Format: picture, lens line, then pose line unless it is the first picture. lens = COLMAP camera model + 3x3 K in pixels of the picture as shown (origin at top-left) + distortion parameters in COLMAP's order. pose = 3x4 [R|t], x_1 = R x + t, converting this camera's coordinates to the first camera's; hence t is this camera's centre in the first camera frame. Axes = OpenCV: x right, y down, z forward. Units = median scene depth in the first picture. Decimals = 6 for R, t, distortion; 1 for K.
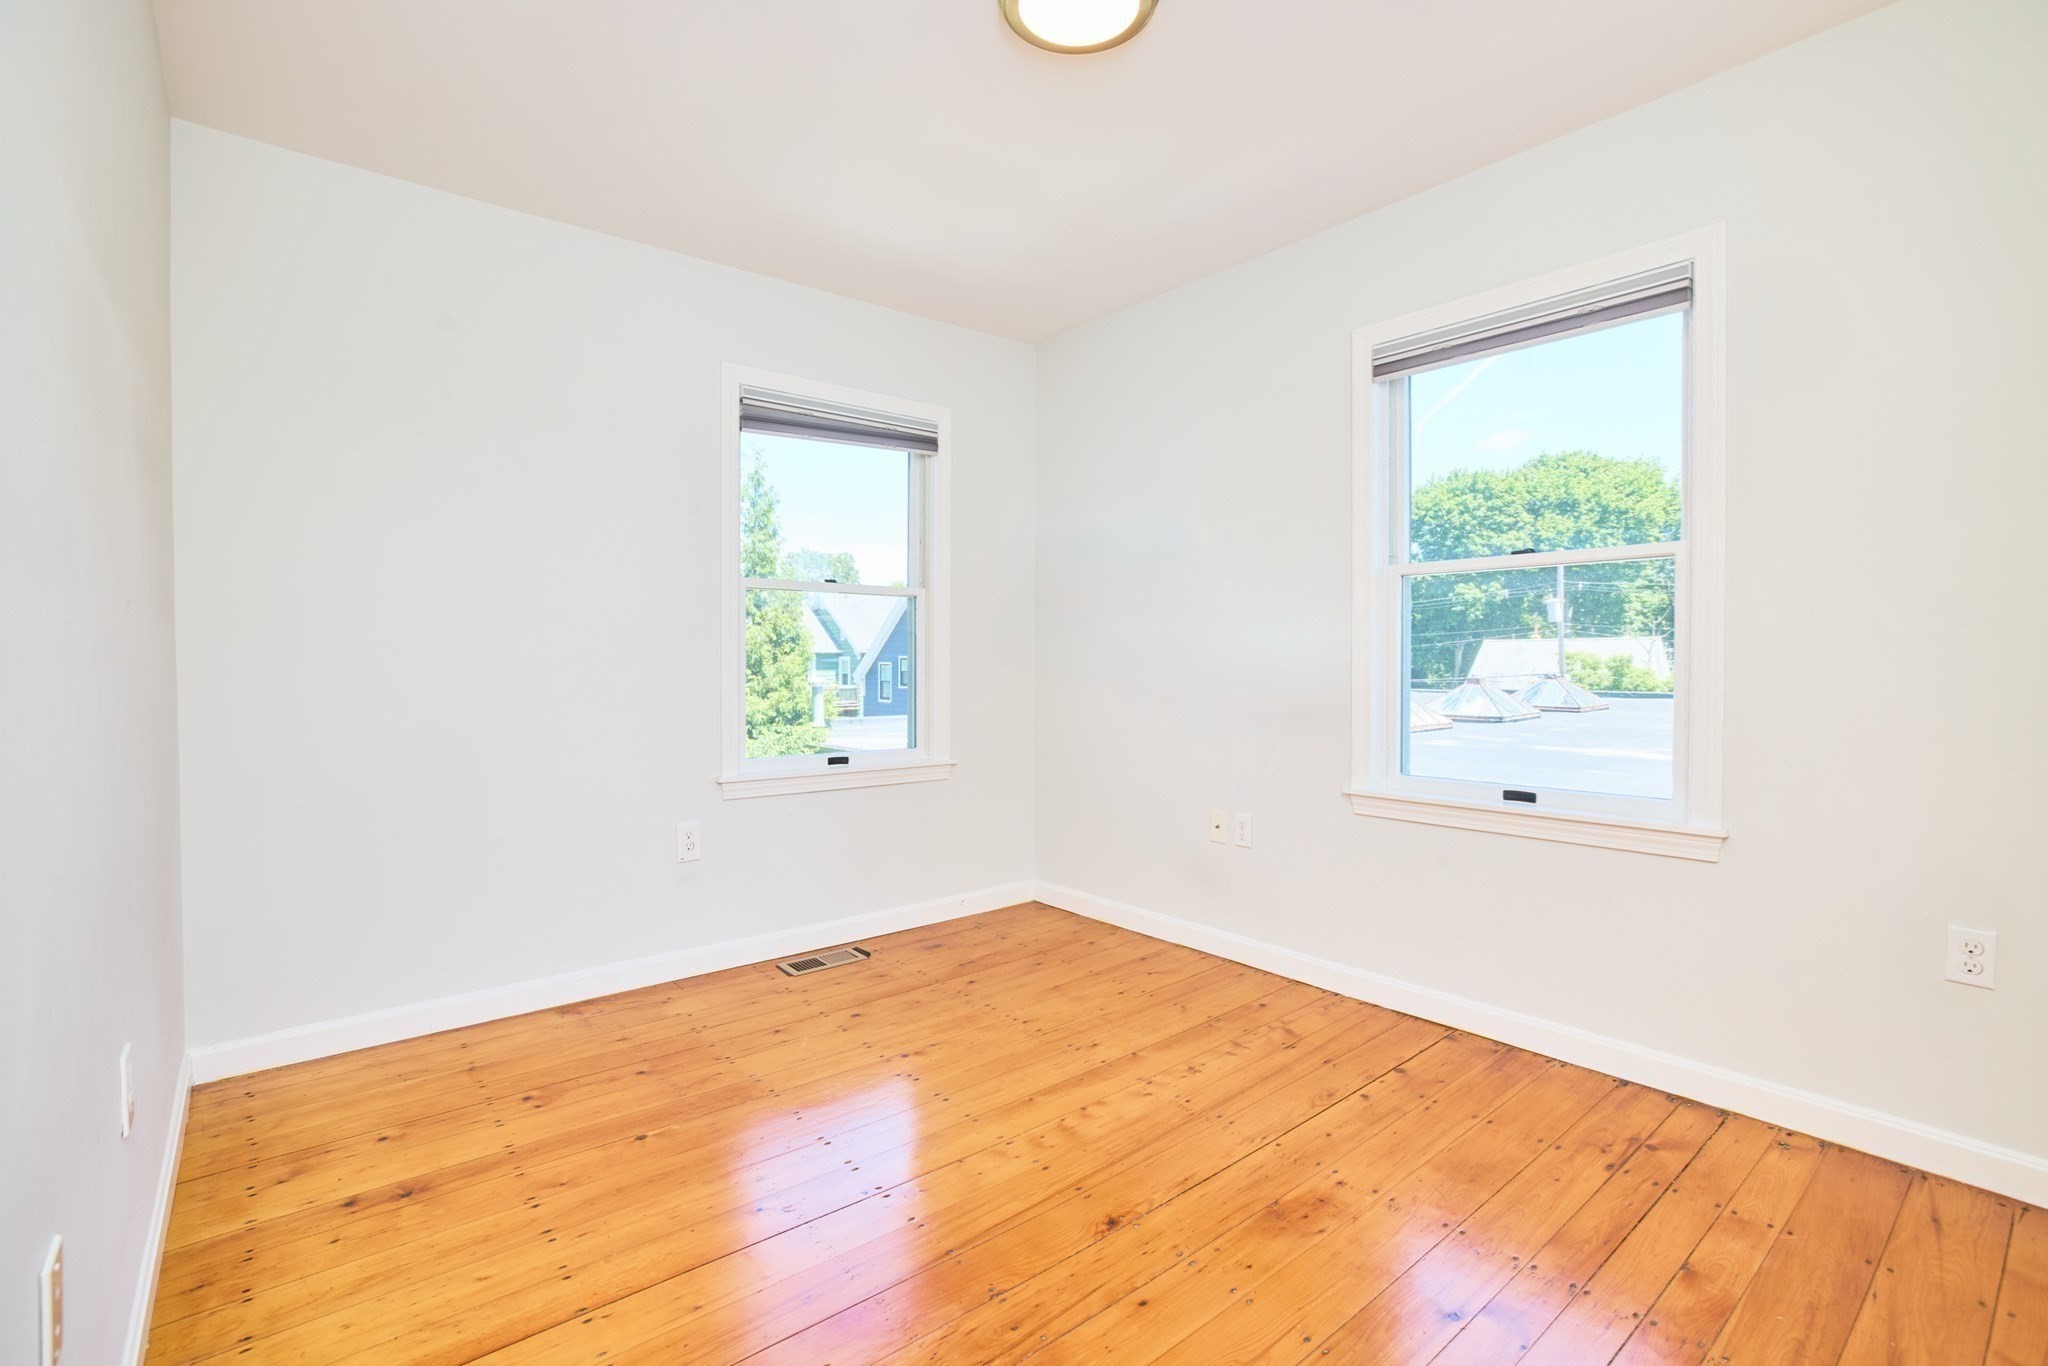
lens RADIAL K [[929.8, 0, 1018.4], [0, 929.8, 662.2], [0, 0, 1]] dist [-0.001825, 0.000603]
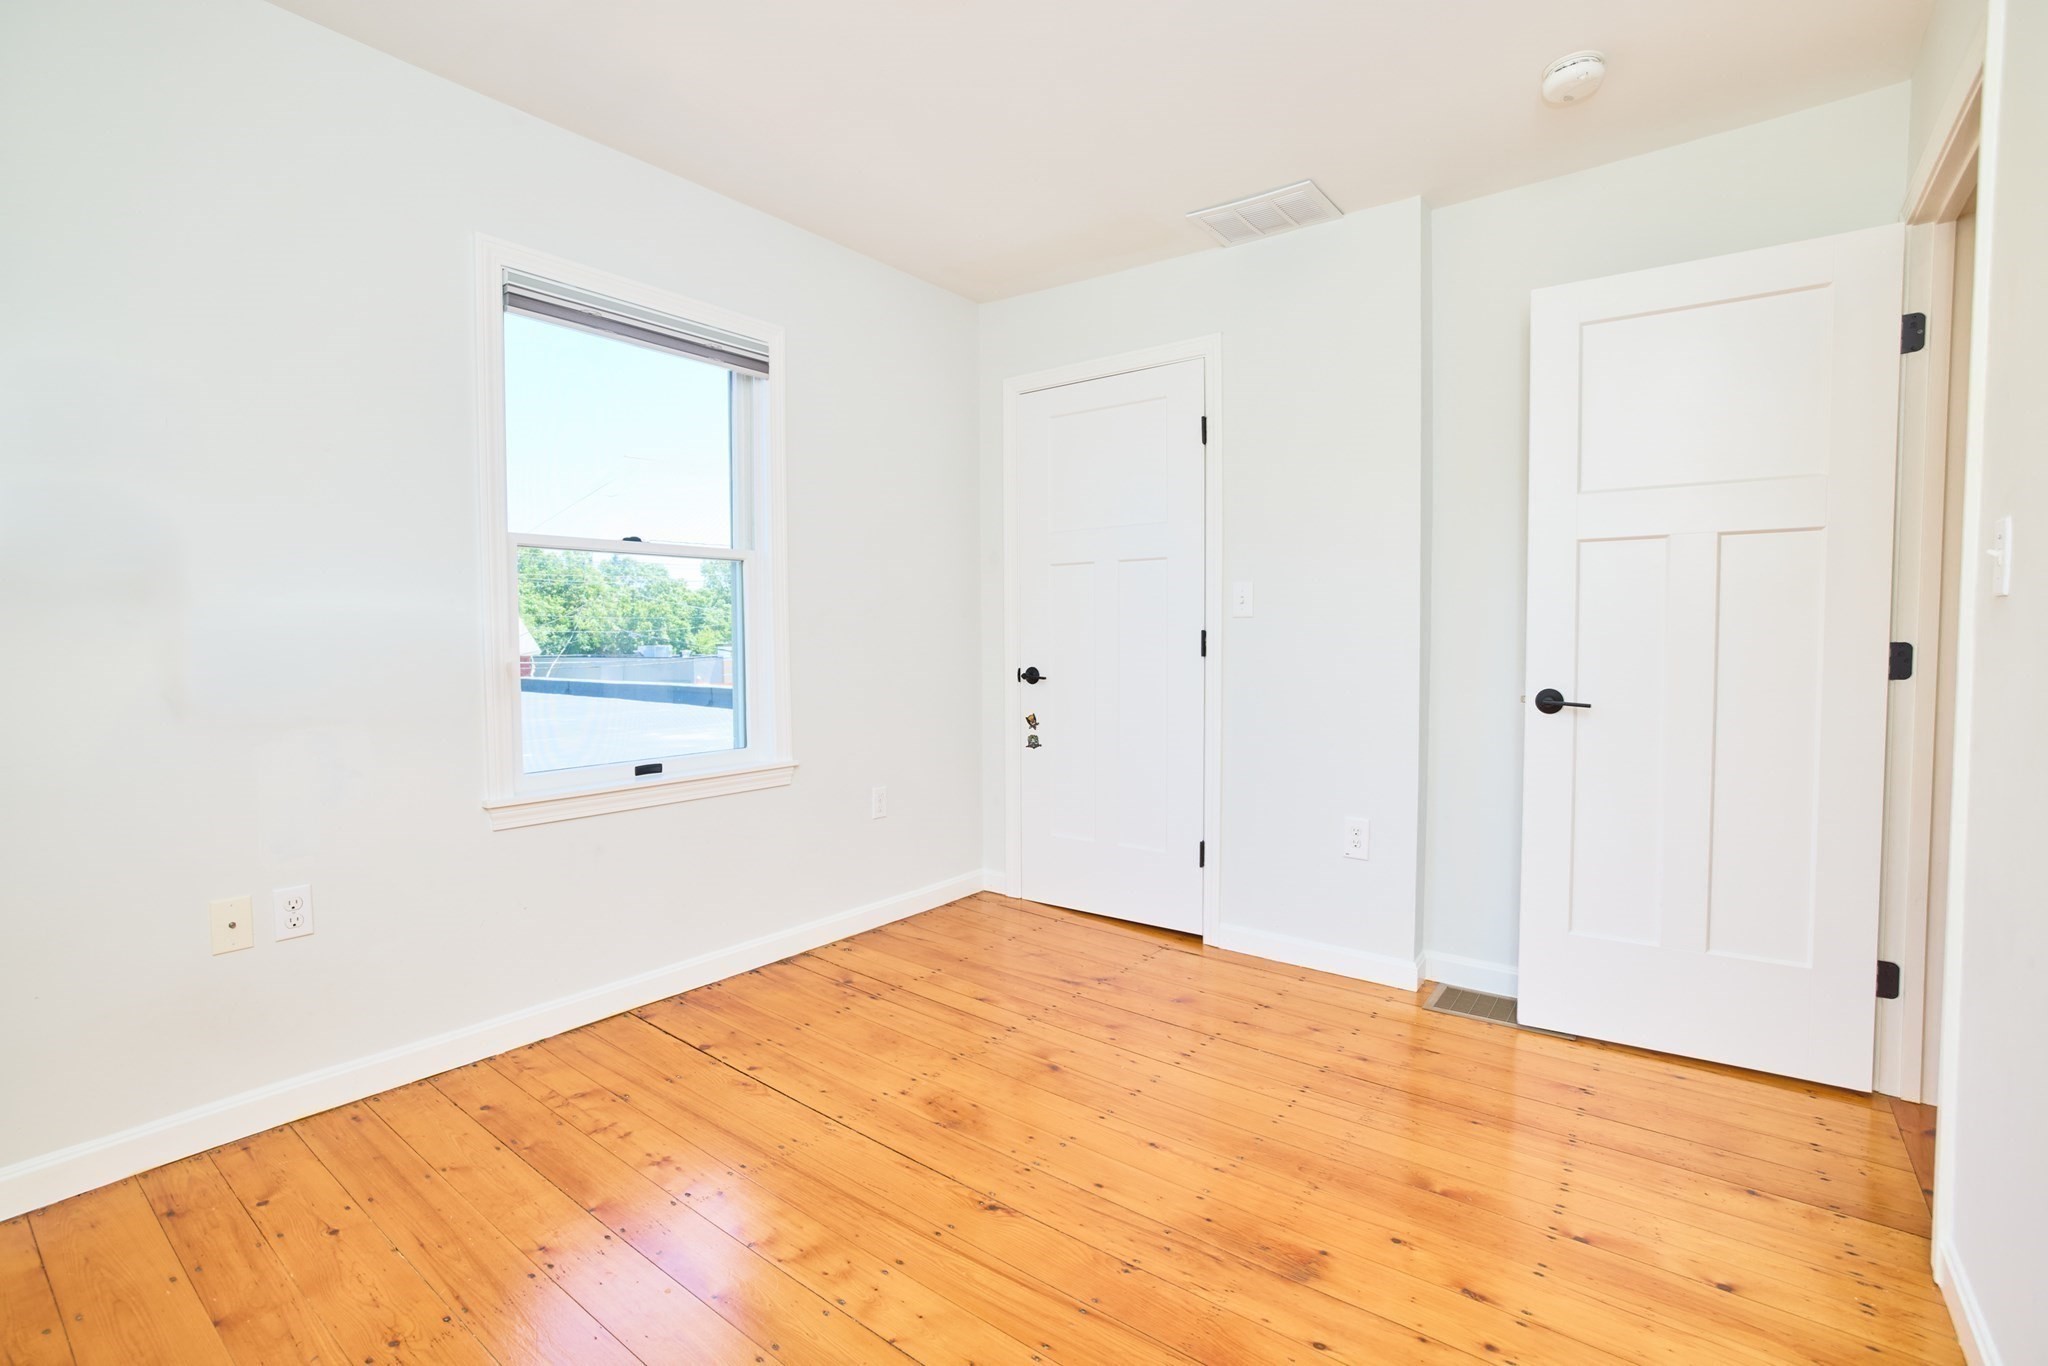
lens RADIAL K [[929.8, 0, 1018.4], [0, 929.8, 662.2], [0, 0, 1]] dist [-0.001825, 0.000603]
pose [[-0.206112, -0.026111, 0.978180, -0.656169], [0.001947, 0.999631, 0.027094, -0.007963], [-0.978527, 0.007489, -0.205985, 0.888335]]
